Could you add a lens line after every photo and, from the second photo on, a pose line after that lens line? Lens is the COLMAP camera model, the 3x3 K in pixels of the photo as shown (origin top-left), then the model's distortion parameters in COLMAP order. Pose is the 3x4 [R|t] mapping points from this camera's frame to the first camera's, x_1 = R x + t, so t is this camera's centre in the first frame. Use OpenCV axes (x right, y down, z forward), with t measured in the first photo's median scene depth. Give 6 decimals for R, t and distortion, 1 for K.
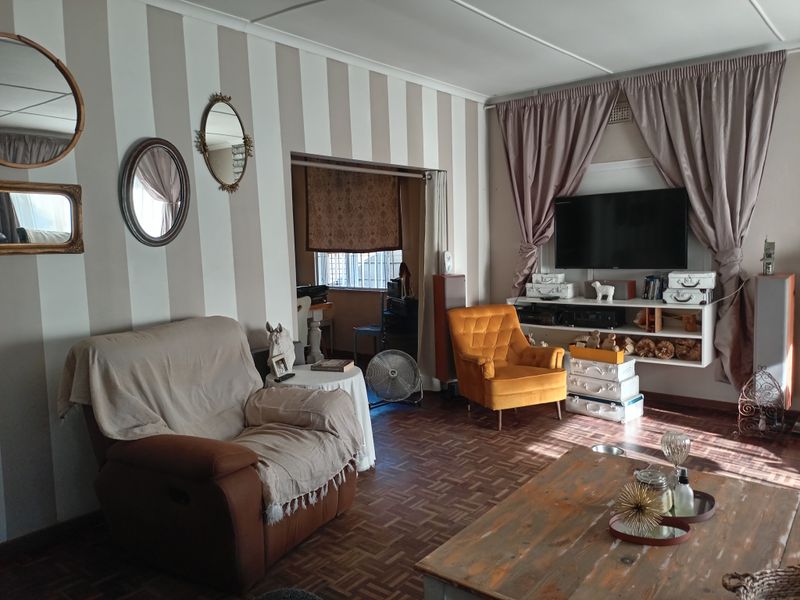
lens RADIAL K [[603.2, 0, 400.0], [0, 603.2, 300.0], [0, 0, 1]] dist [0.001074, -0.005516]
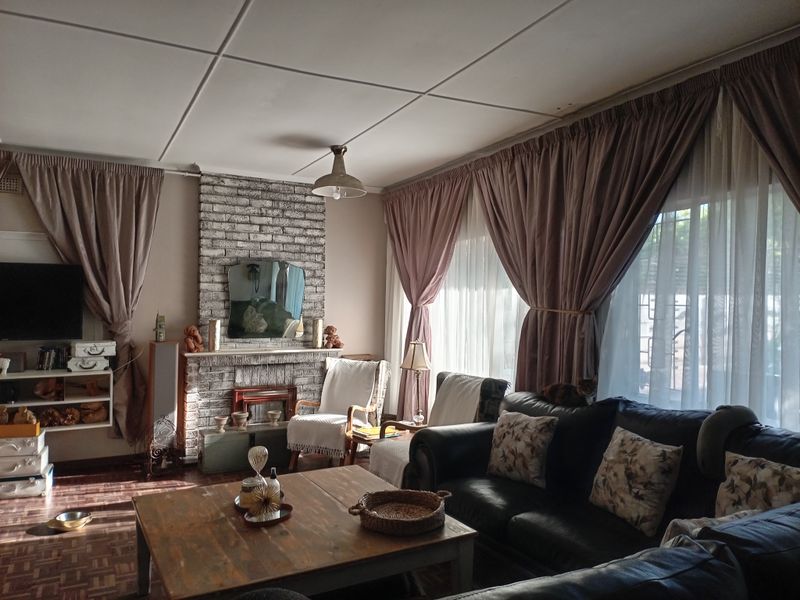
lens RADIAL K [[603.2, 0, 400.0], [0, 603.2, 300.0], [0, 0, 1]] dist [0.001074, -0.005516]
pose [[0.375090, 0.041970, 0.926038, -0.335682], [0.075006, 0.994325, -0.075445, 0.003618], [-0.923949, 0.097757, 0.369814, 0.062979]]
